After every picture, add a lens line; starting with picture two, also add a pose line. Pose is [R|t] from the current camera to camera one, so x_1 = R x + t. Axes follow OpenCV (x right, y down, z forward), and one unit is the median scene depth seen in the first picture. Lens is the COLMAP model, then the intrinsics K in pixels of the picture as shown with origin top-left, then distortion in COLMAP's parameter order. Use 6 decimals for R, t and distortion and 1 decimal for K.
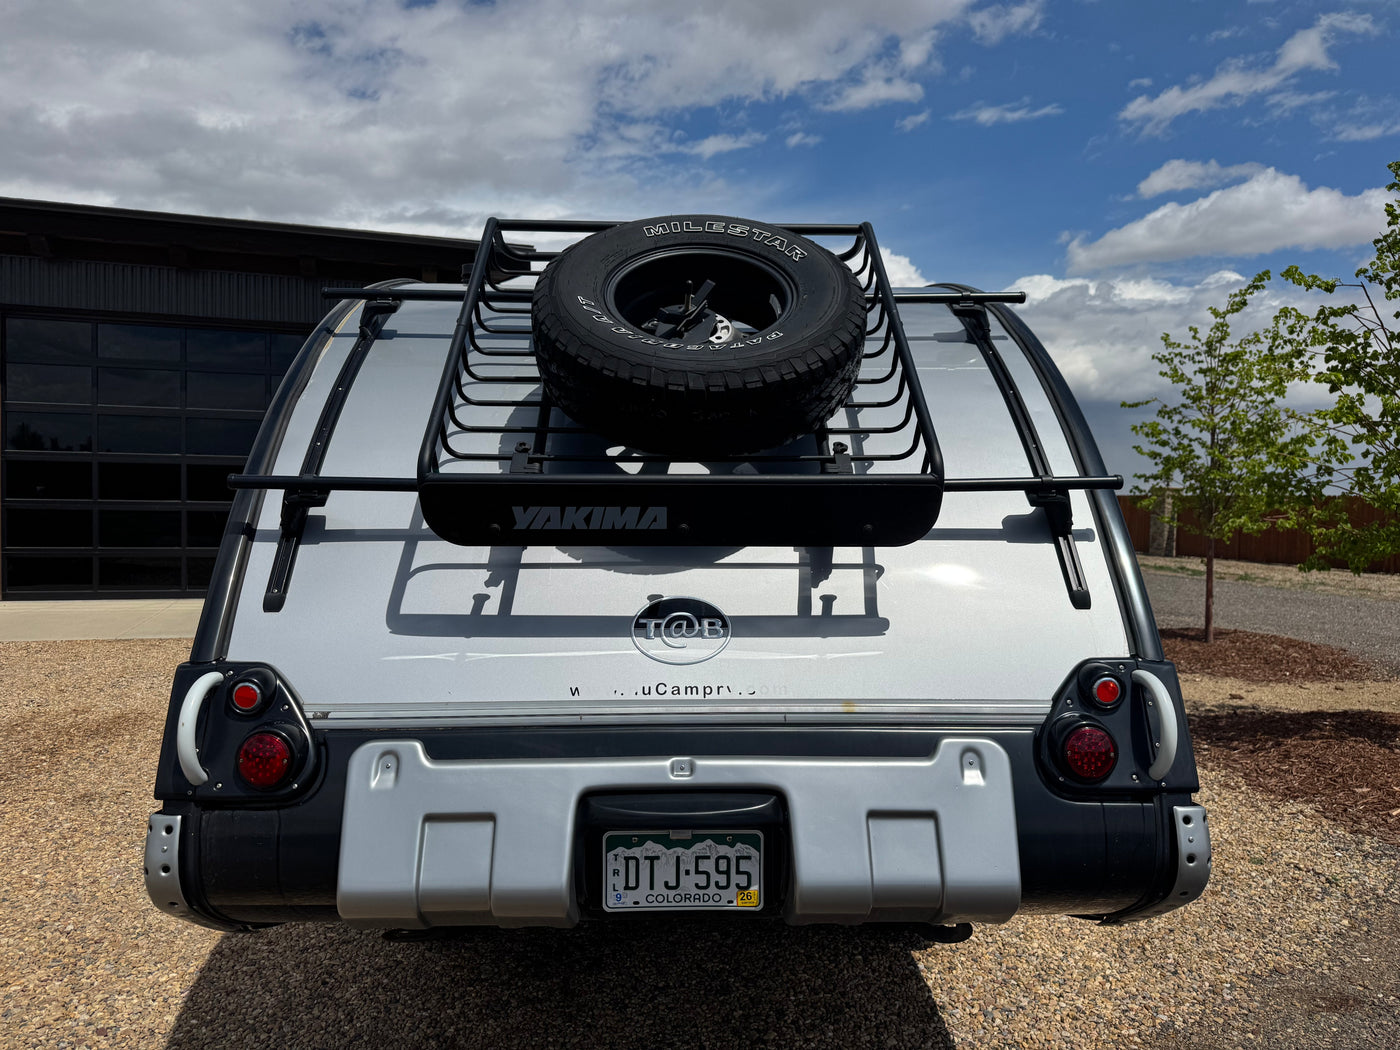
lens RADIAL K [[988.0, 0, 700.0], [0, 988.0, 525.0], [0, 0, 1]] dist [0.042975, -0.053483]
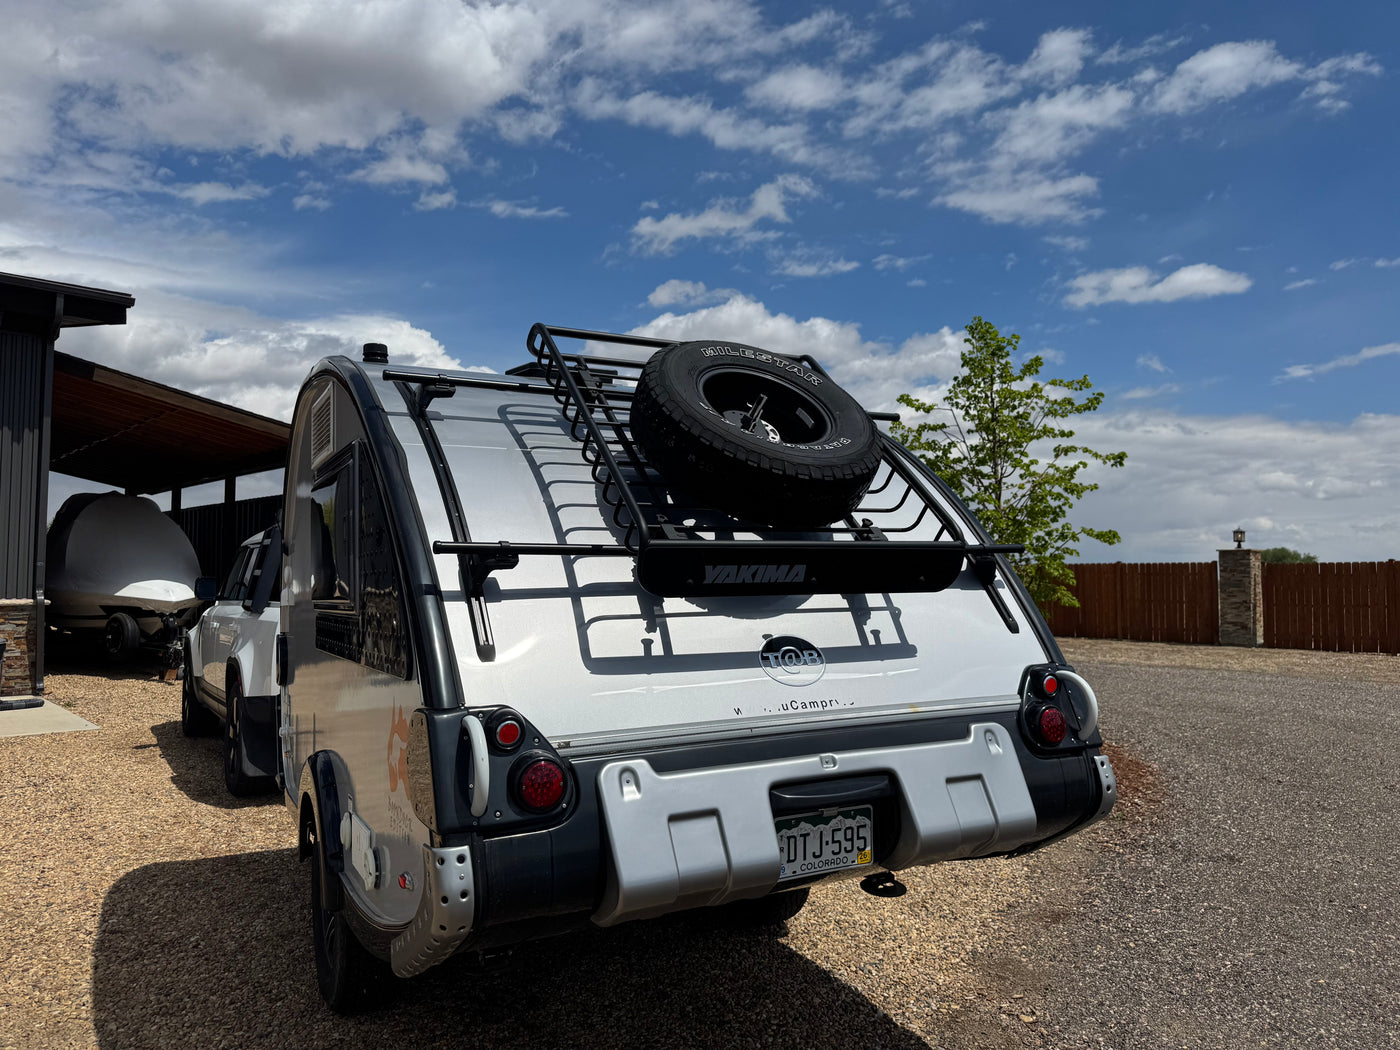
lens RADIAL K [[988.0, 0, 700.0], [0, 988.0, 525.0], [0, 0, 1]] dist [0.042975, -0.053483]
pose [[0.893181, 0.011750, 0.449544, -0.858892], [0.023061, 0.997146, -0.071882, 0.023361], [-0.449106, 0.074571, 0.890361, -0.142574]]
